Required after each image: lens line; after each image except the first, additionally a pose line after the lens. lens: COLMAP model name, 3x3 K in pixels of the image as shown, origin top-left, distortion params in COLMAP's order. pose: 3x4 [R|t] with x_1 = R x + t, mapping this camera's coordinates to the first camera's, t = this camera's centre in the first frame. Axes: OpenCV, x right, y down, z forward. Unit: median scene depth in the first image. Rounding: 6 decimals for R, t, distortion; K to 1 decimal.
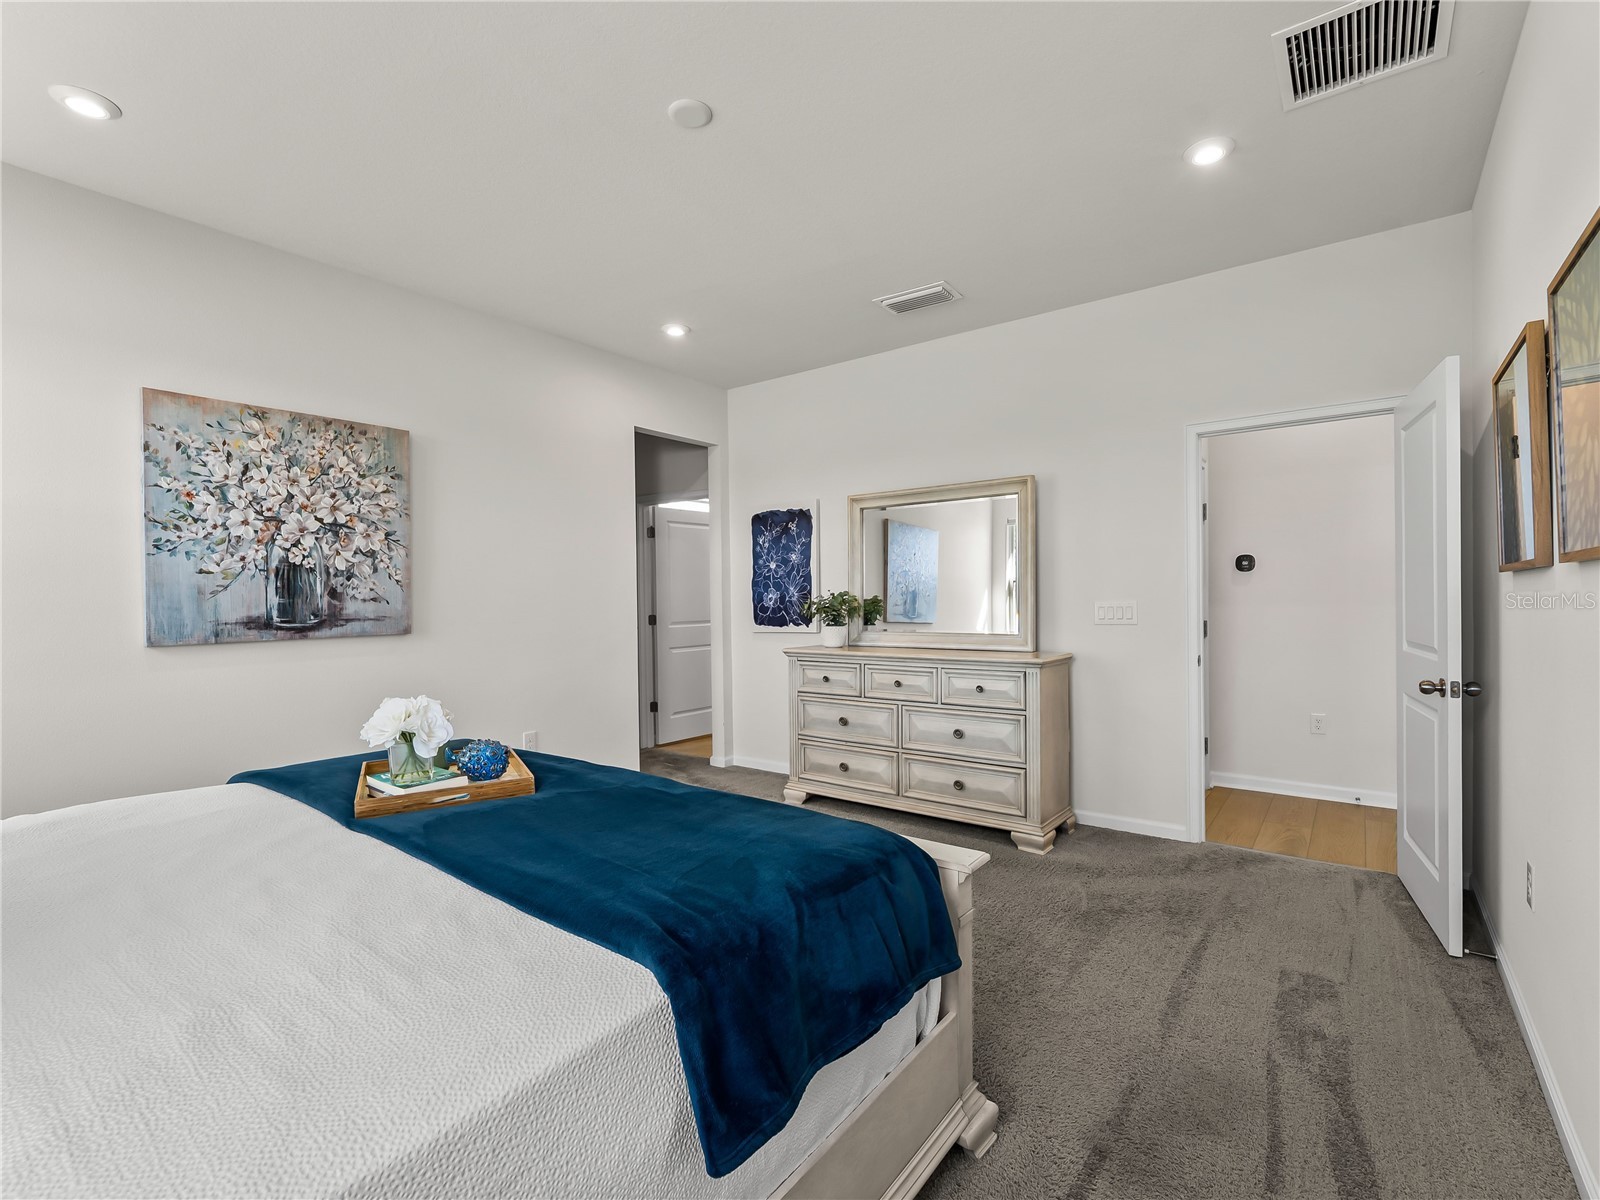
lens RADIAL K [[727.5, 0, 806.6], [0, 727.5, 604.2], [0, 0, 1]] dist [0.000284, -0.002783]
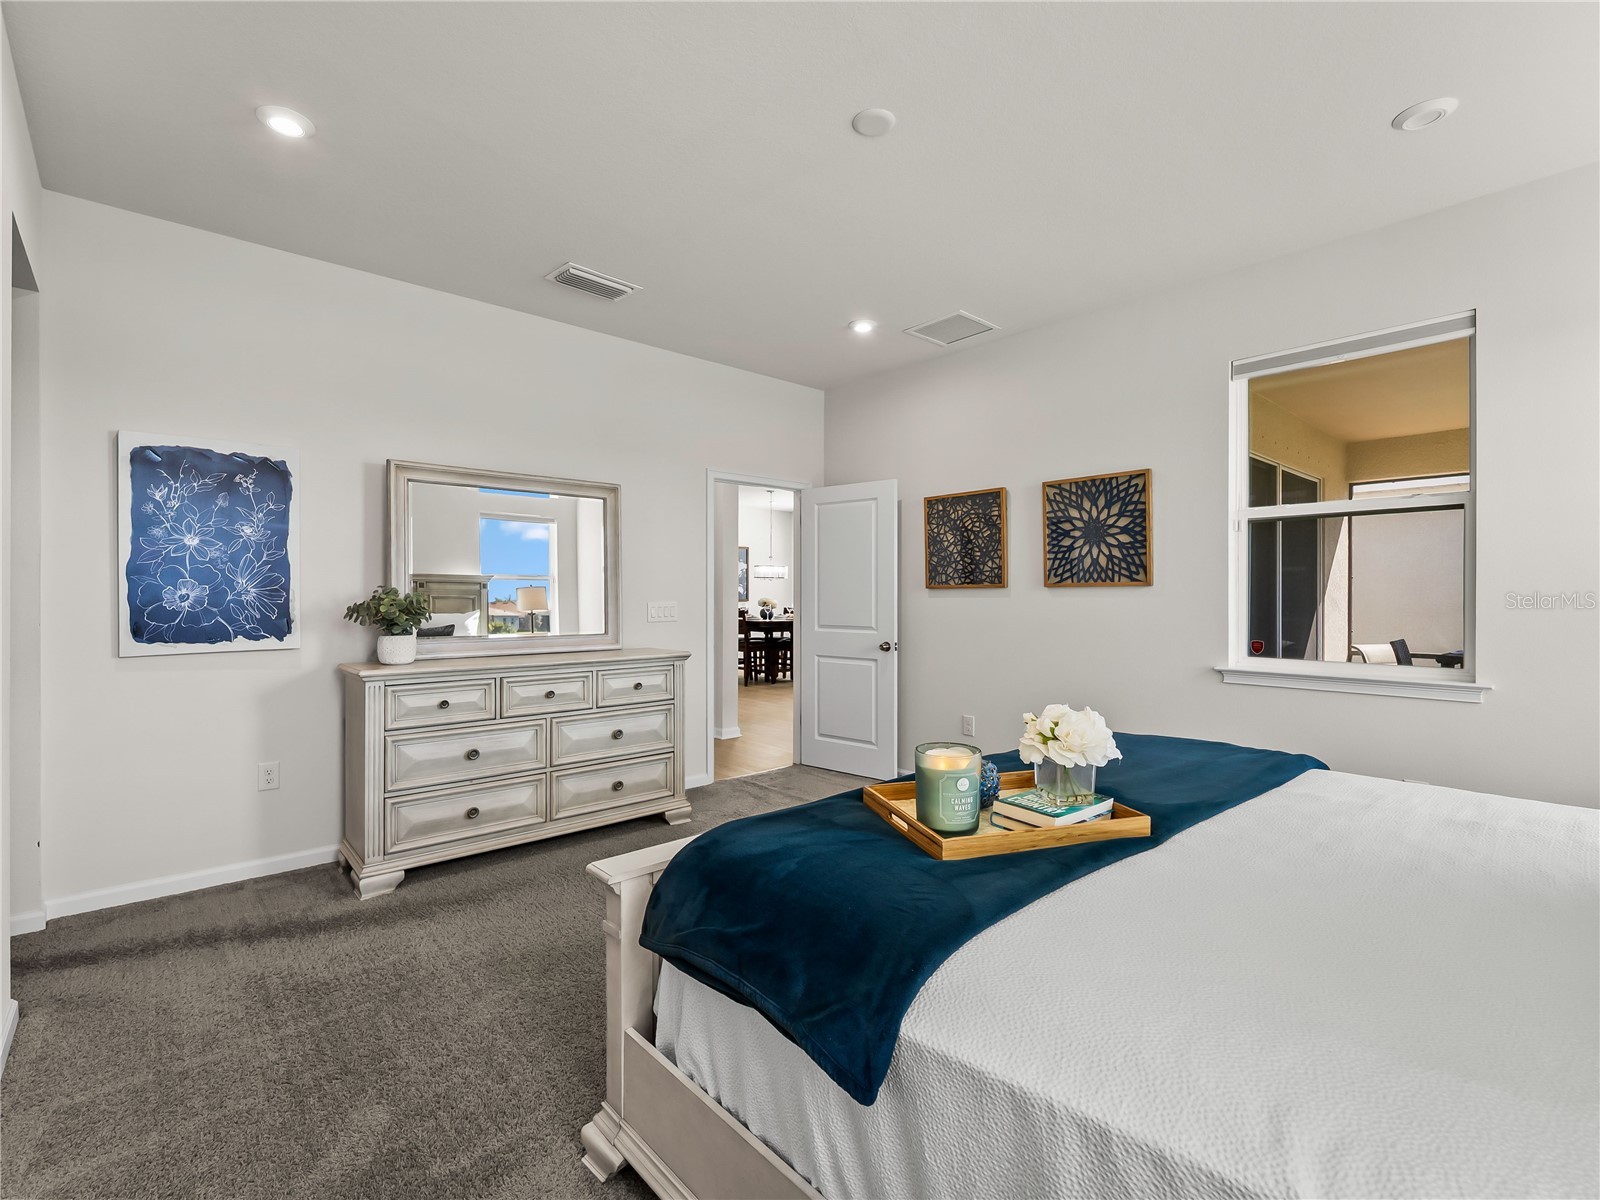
lens RADIAL K [[727.5, 0, 802.9], [0, 727.5, 596.5], [0, 0, 1]] dist [0.000284, -0.002783]
pose [[0.207610, 0.012822, 0.978128, -0.622446], [0.005779, 0.999881, -0.014333, 0.004257], [-0.978195, 0.008628, 0.207512, 0.471031]]
